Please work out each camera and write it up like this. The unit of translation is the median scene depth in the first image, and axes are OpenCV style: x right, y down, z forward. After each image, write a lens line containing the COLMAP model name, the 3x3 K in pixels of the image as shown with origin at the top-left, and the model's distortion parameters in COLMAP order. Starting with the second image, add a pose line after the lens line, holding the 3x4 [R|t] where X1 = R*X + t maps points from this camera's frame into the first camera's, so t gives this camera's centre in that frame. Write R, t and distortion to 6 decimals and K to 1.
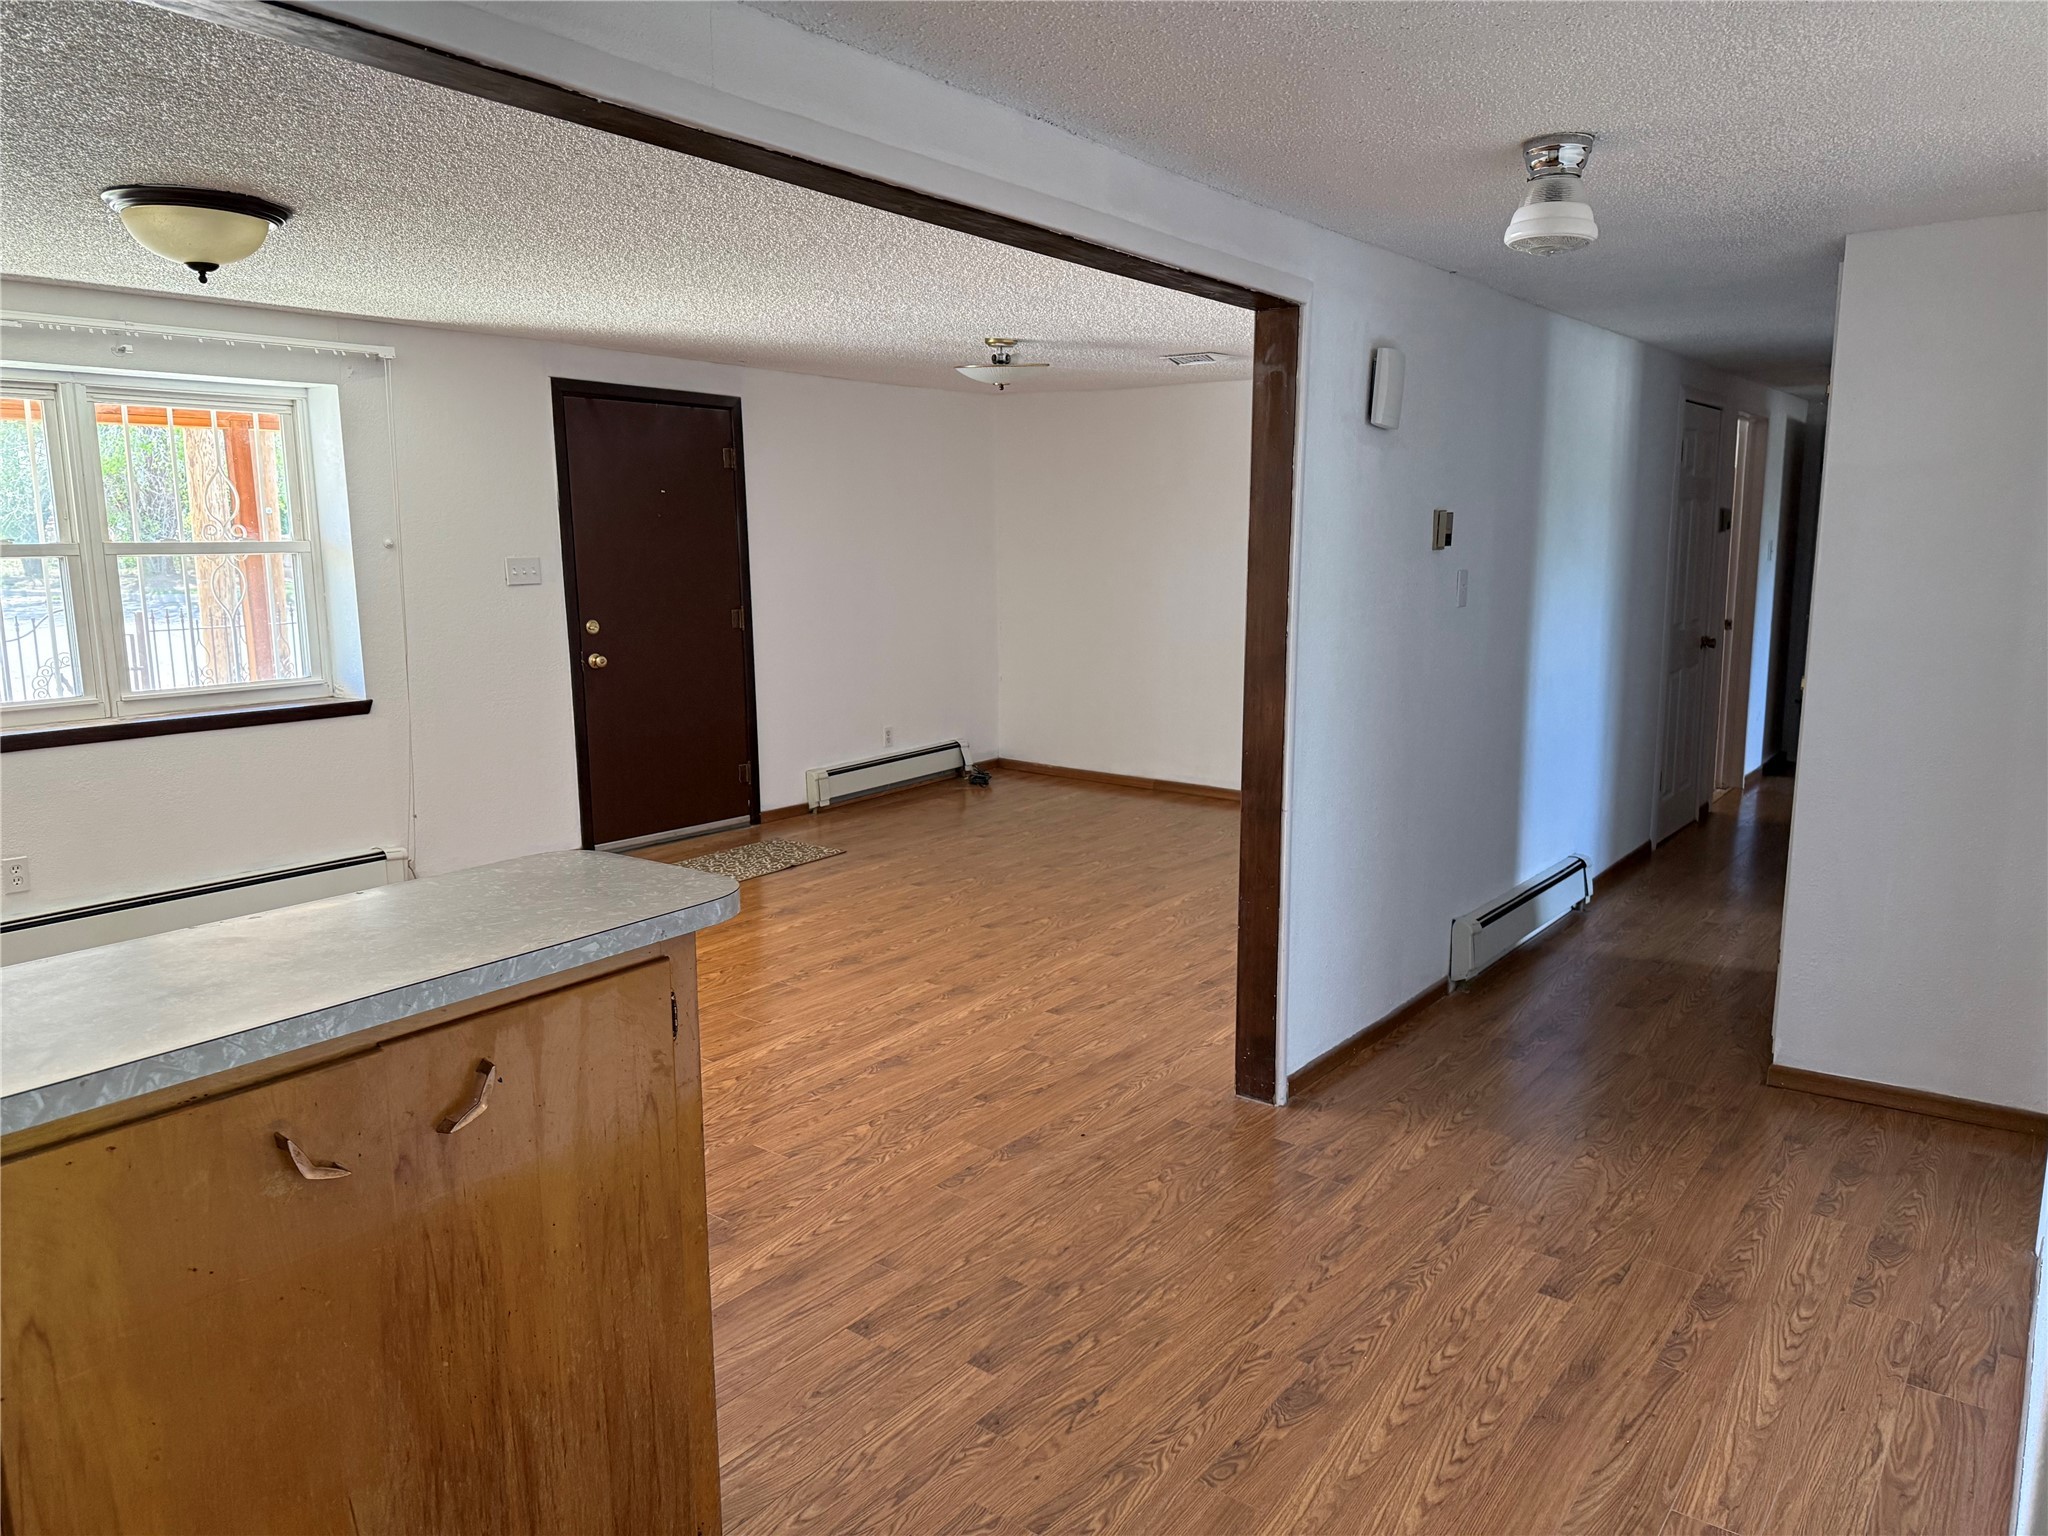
lens RADIAL K [[1417.2, 0, 1024.0], [0, 1417.2, 768.0], [0, 0, 1]] dist [0.051746, -0.071471]
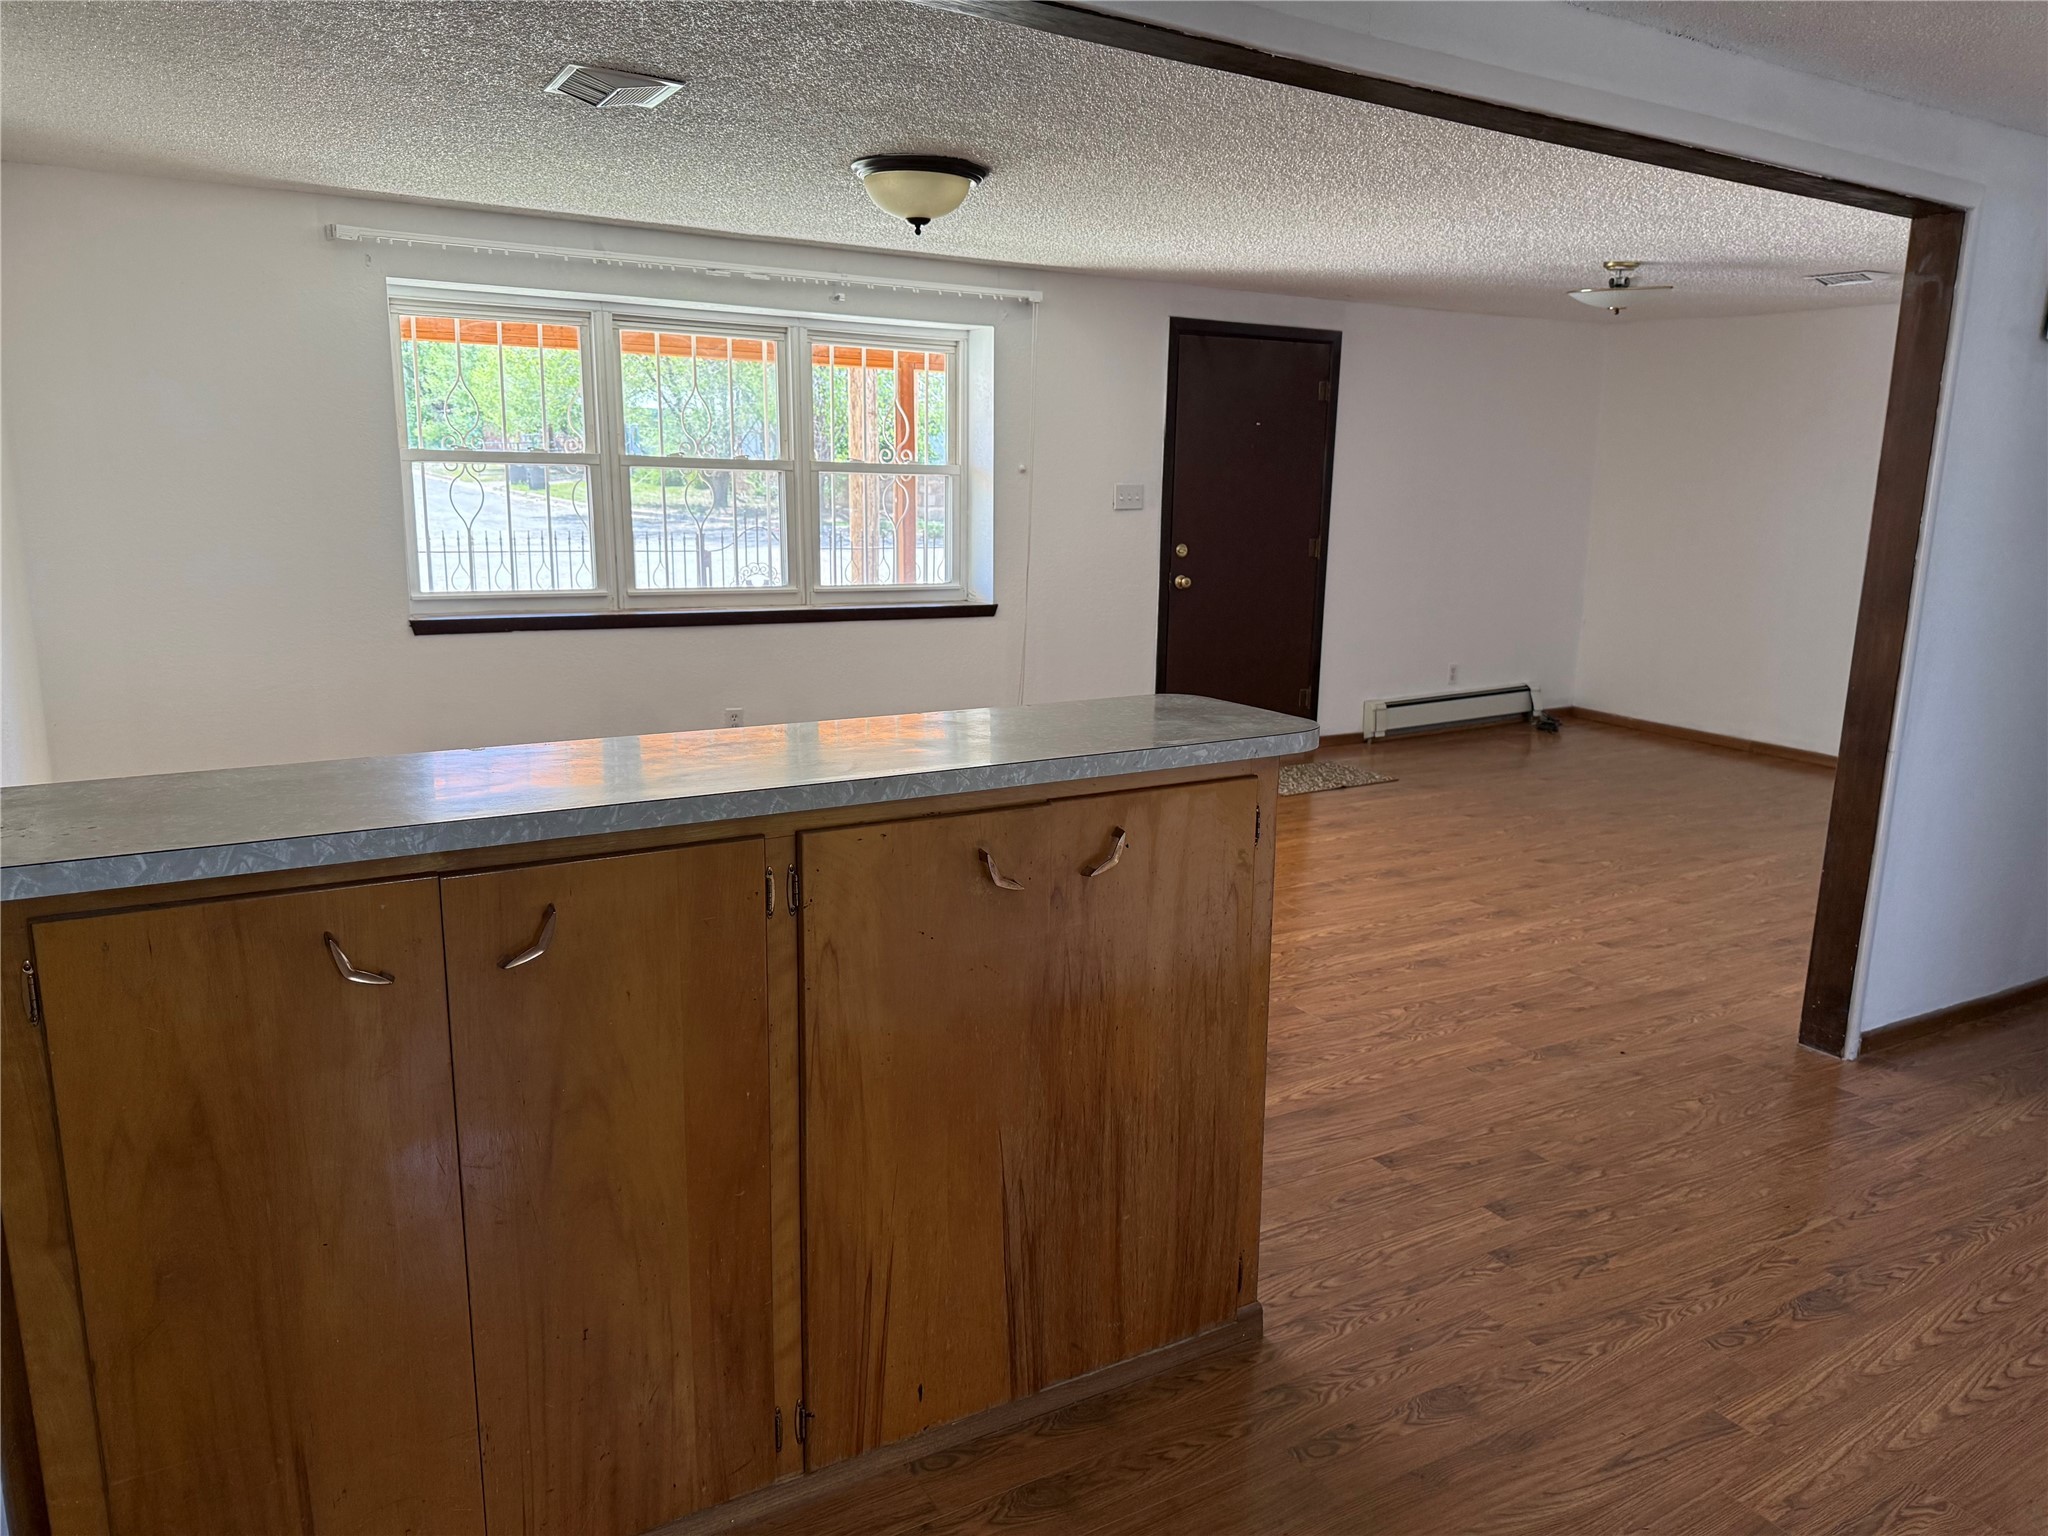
lens RADIAL K [[1422.5, 0, 1020.4], [0, 1422.5, 775.5], [0, 0, 1]] dist [0.111516, -0.189127]
pose [[0.923641, 0.097289, -0.370705, 0.007073], [-0.083697, 0.995101, 0.052618, 0.041471], [0.374008, -0.017573, 0.927259, -0.101233]]
